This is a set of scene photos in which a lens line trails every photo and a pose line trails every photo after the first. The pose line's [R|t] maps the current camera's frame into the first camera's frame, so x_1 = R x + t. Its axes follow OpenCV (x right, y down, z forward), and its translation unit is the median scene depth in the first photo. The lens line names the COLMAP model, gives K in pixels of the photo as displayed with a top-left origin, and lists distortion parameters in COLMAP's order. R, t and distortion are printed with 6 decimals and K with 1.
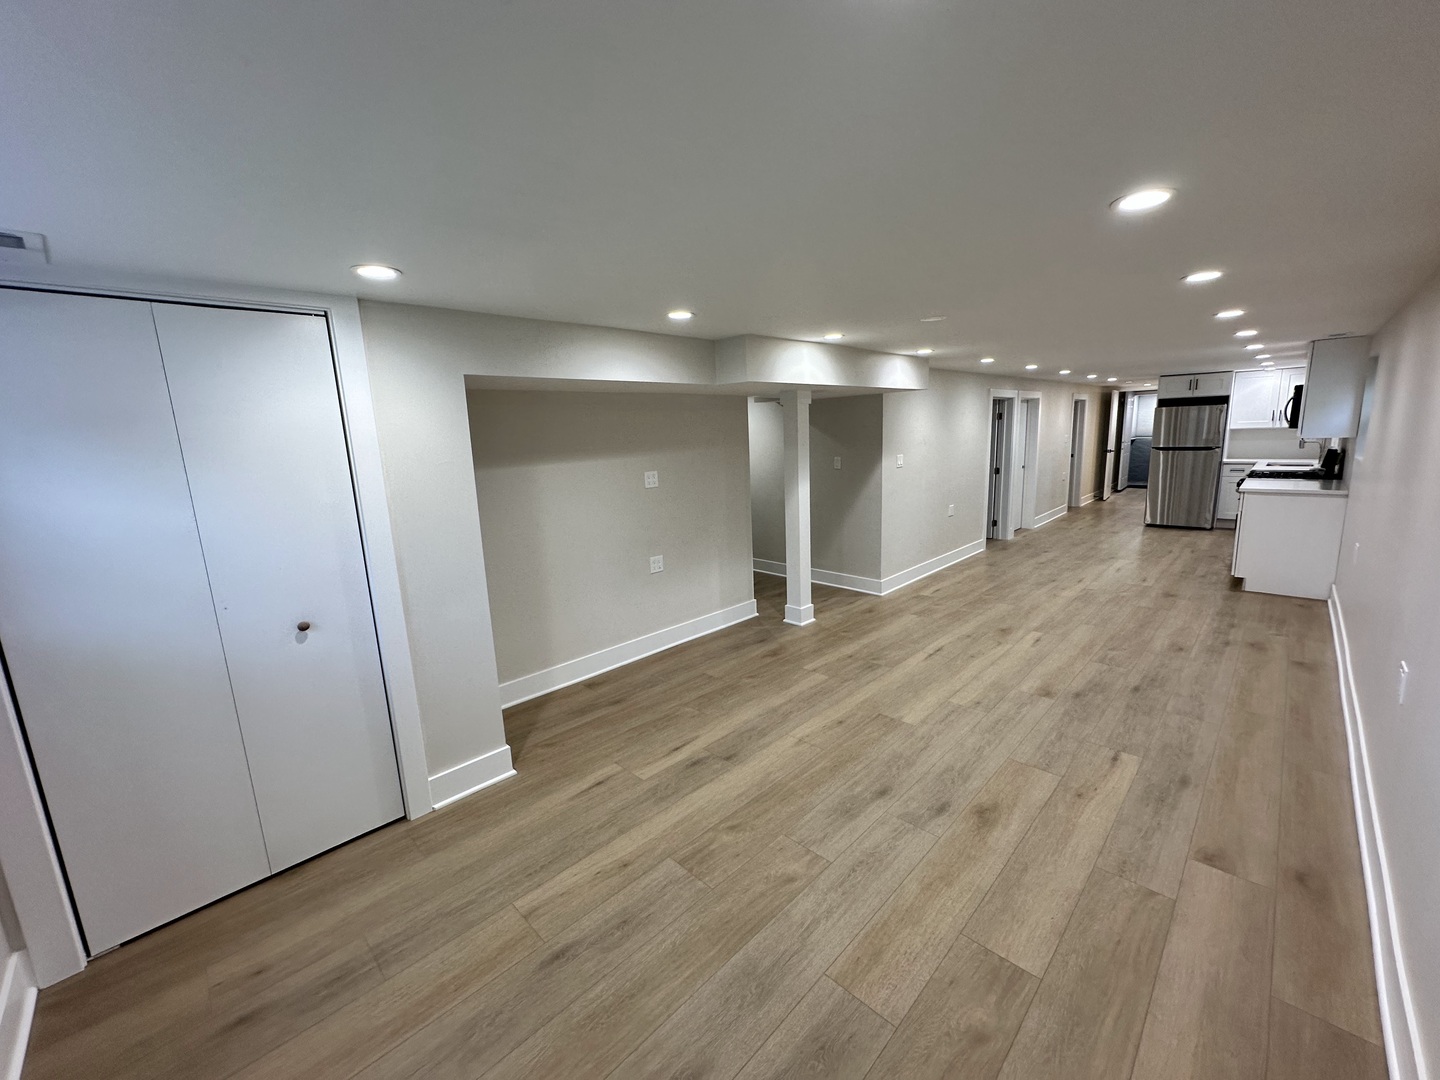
lens RADIAL K [[575.0, 0, 718.5], [0, 575.0, 537.7], [0, 0, 1]] dist [-0.001480, 0.000682]
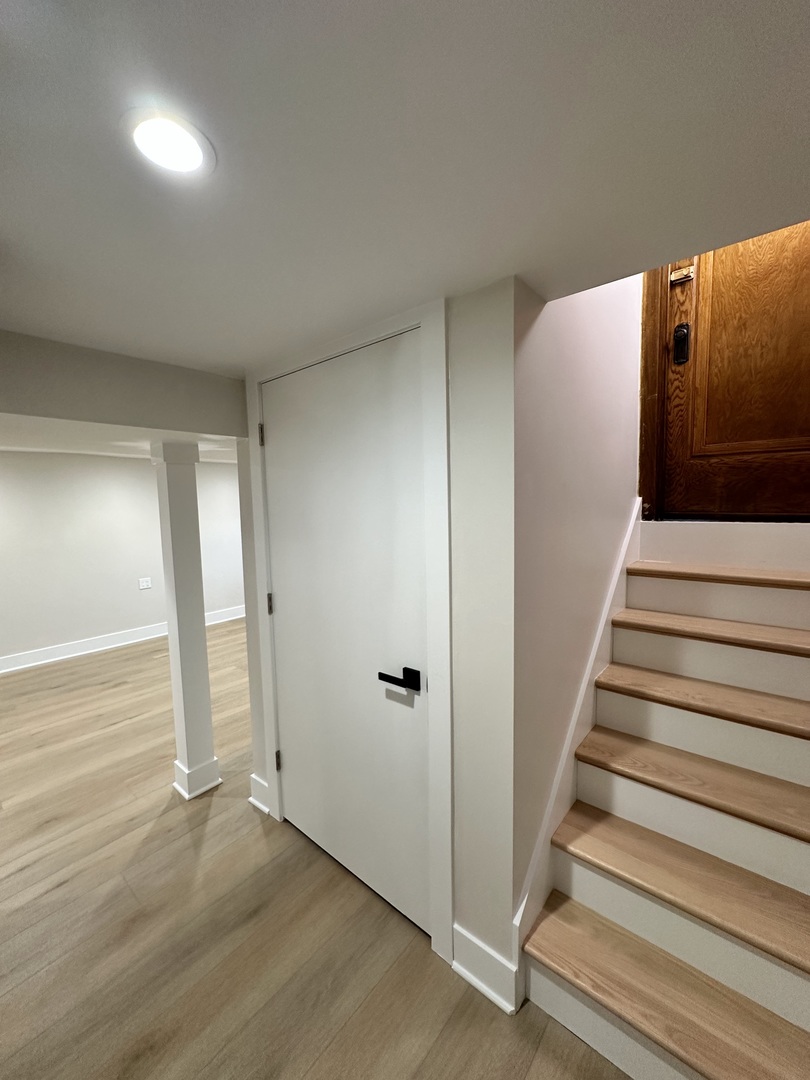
lens RADIAL K [[431.3, 0, 404.7], [0, 431.3, 539.4], [0, 0, 1]] dist [-0.001480, 0.000682]
pose [[-0.995079, 0.068289, -0.071801, -0.103144], [0.046219, 0.960822, 0.273284, -0.312066], [0.087650, 0.268620, -0.959250, 1.723739]]
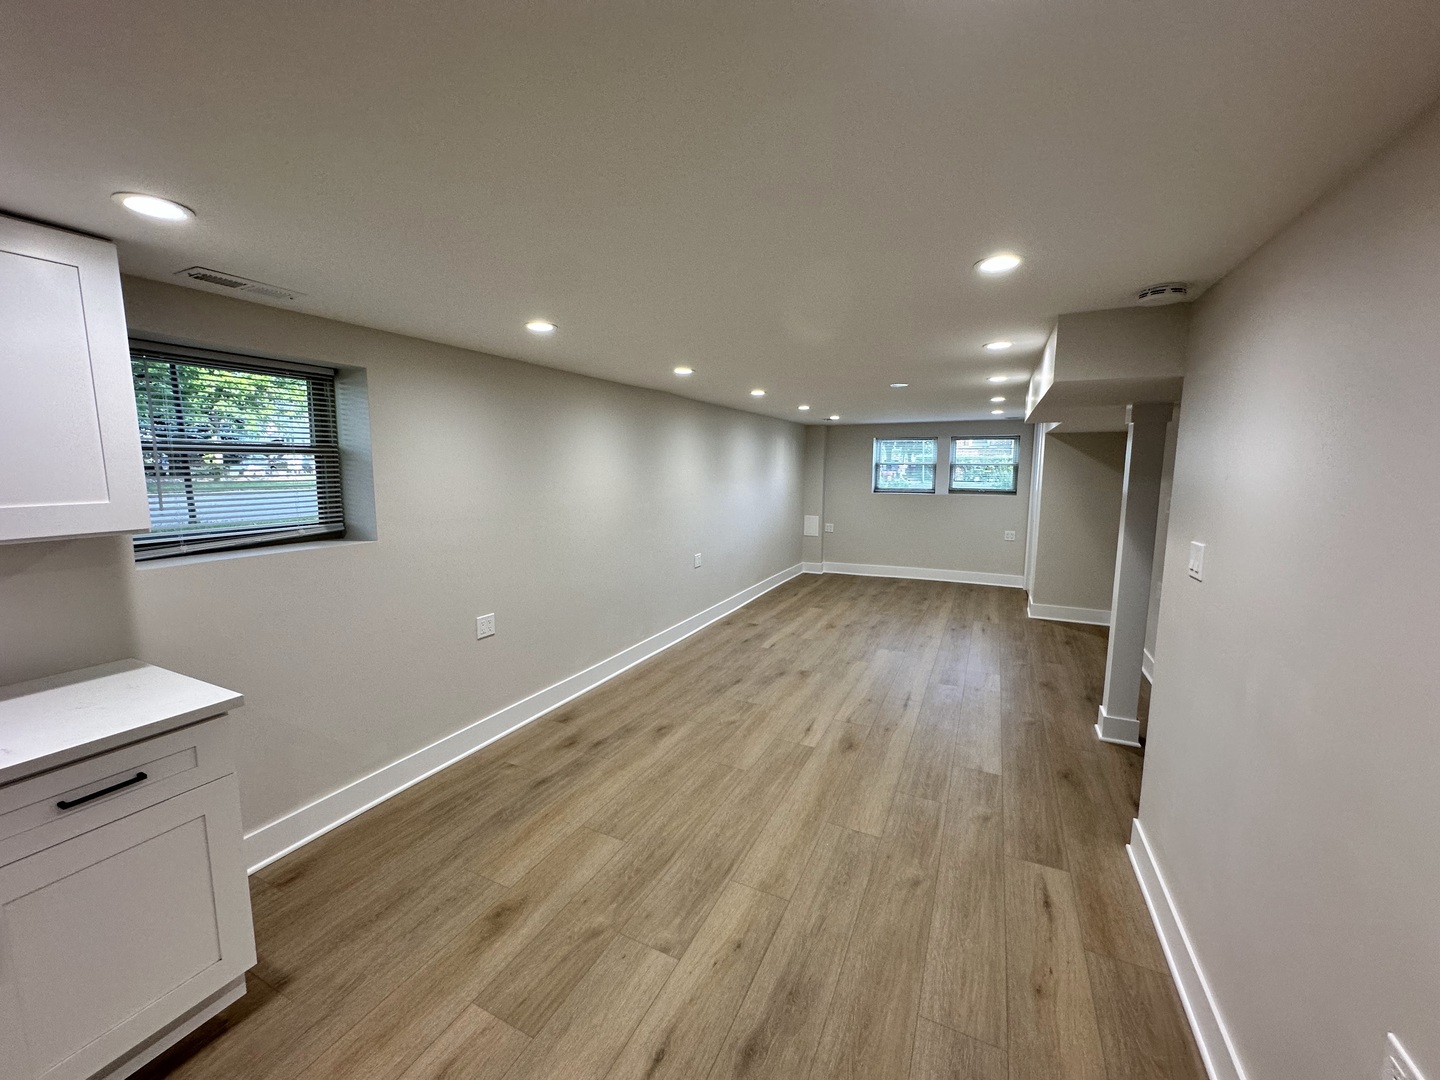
lens RADIAL K [[575.0, 0, 726.2], [0, 575.0, 536.2], [0, 0, 1]] dist [-0.001480, 0.000682]
pose [[-0.939425, 0.075896, -0.334247, 0.949413], [-0.031318, 0.952091, 0.304208, -0.332989], [0.341321, 0.296248, -0.892041, 1.663957]]
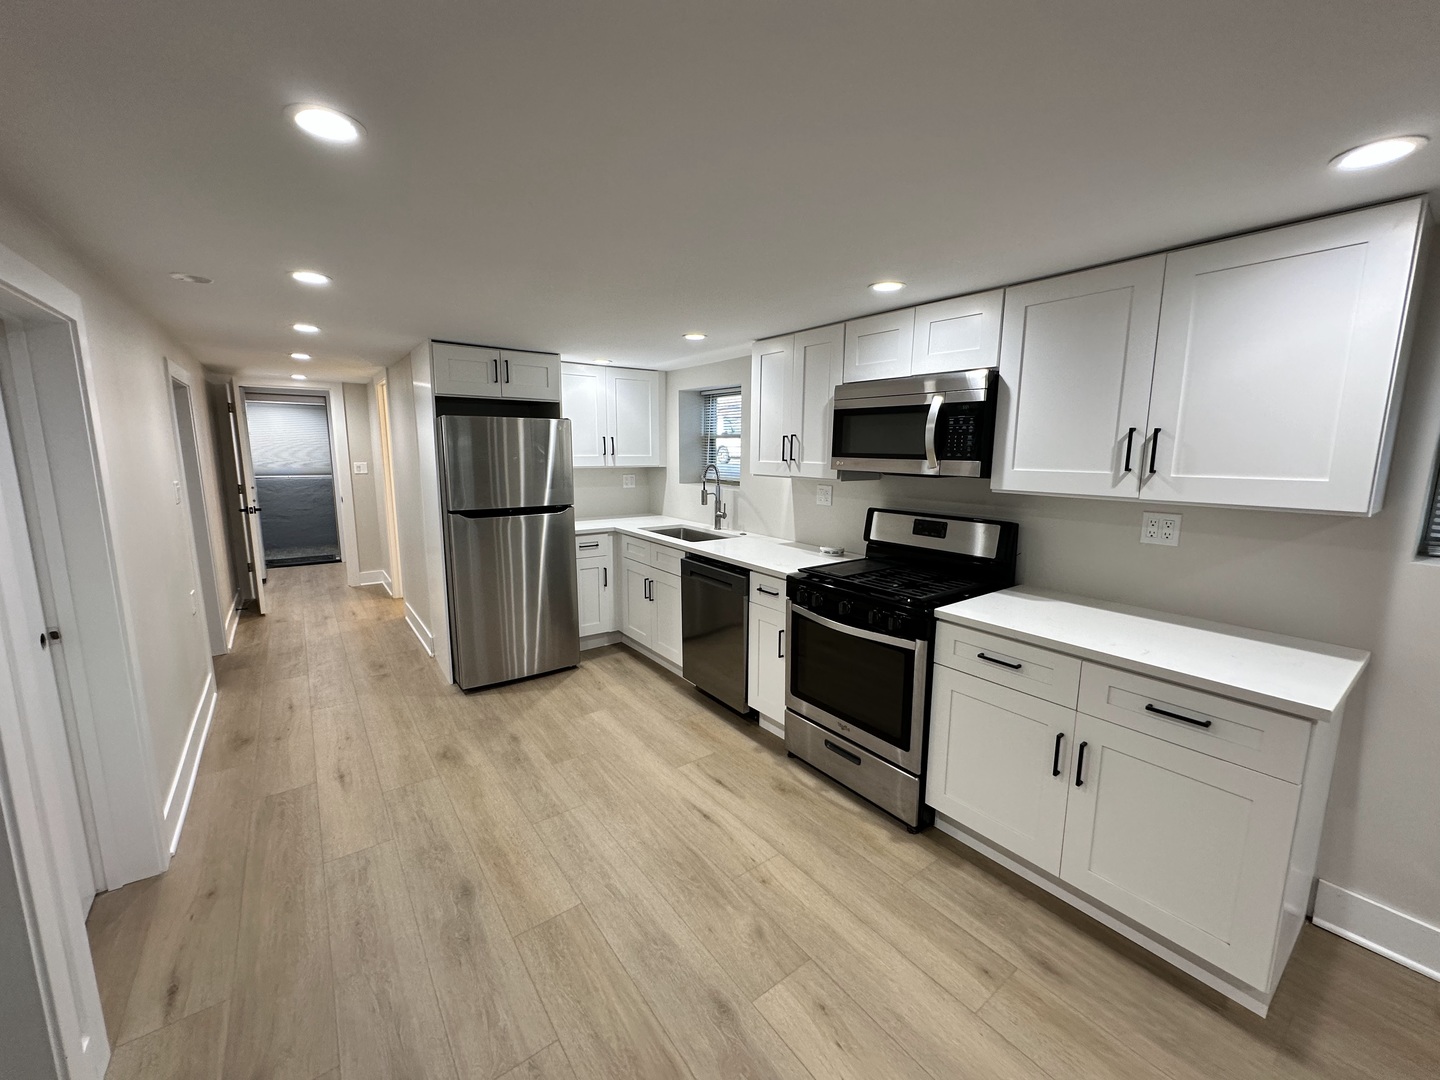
lens RADIAL K [[575.0, 0, 716.5], [0, 575.0, 536.4], [0, 0, 1]] dist [-0.001480, 0.000682]
pose [[0.154078, -0.114944, 0.981350, 0.765448], [0.167716, 0.981840, 0.088668, -0.291682], [-0.973720, 0.150927, 0.170558, 1.514124]]
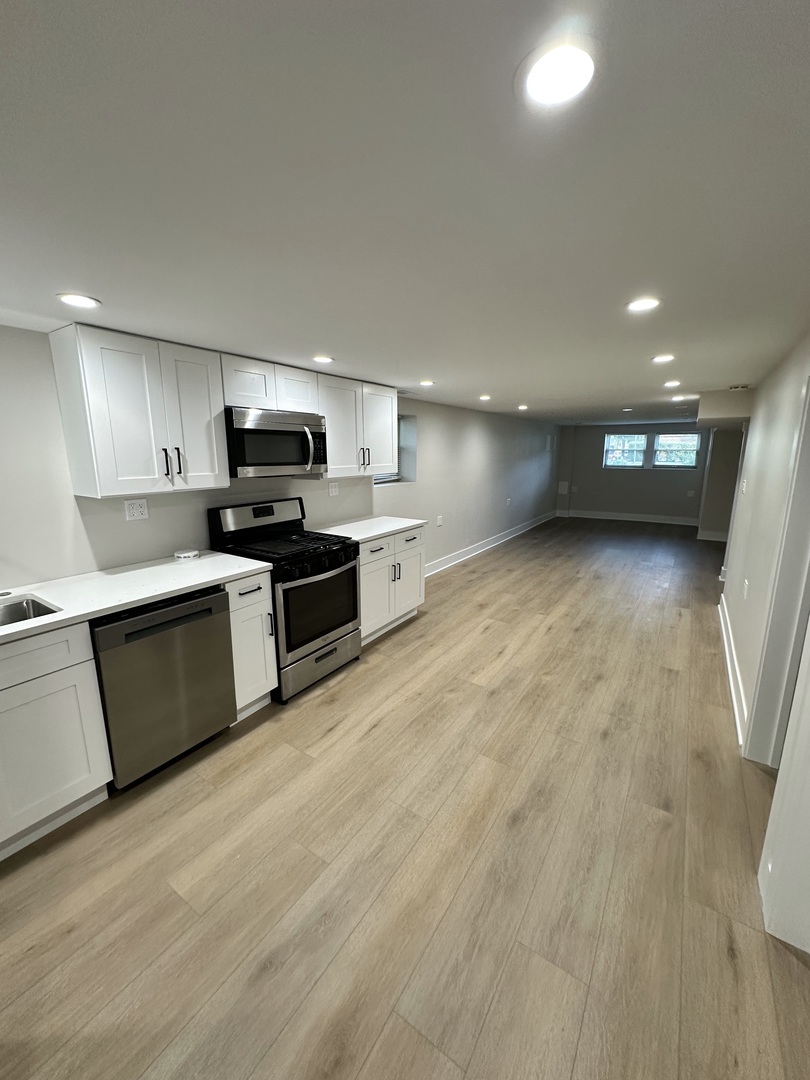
lens RADIAL K [[431.3, 0, 409.6], [0, 431.3, 540.2], [0, 0, 1]] dist [-0.001480, 0.000682]
pose [[-0.978163, 0.080018, -0.191818, 1.366500], [0.000401, 0.923641, 0.383260, -0.444418], [0.207839, 0.374814, -0.903503, 2.146465]]
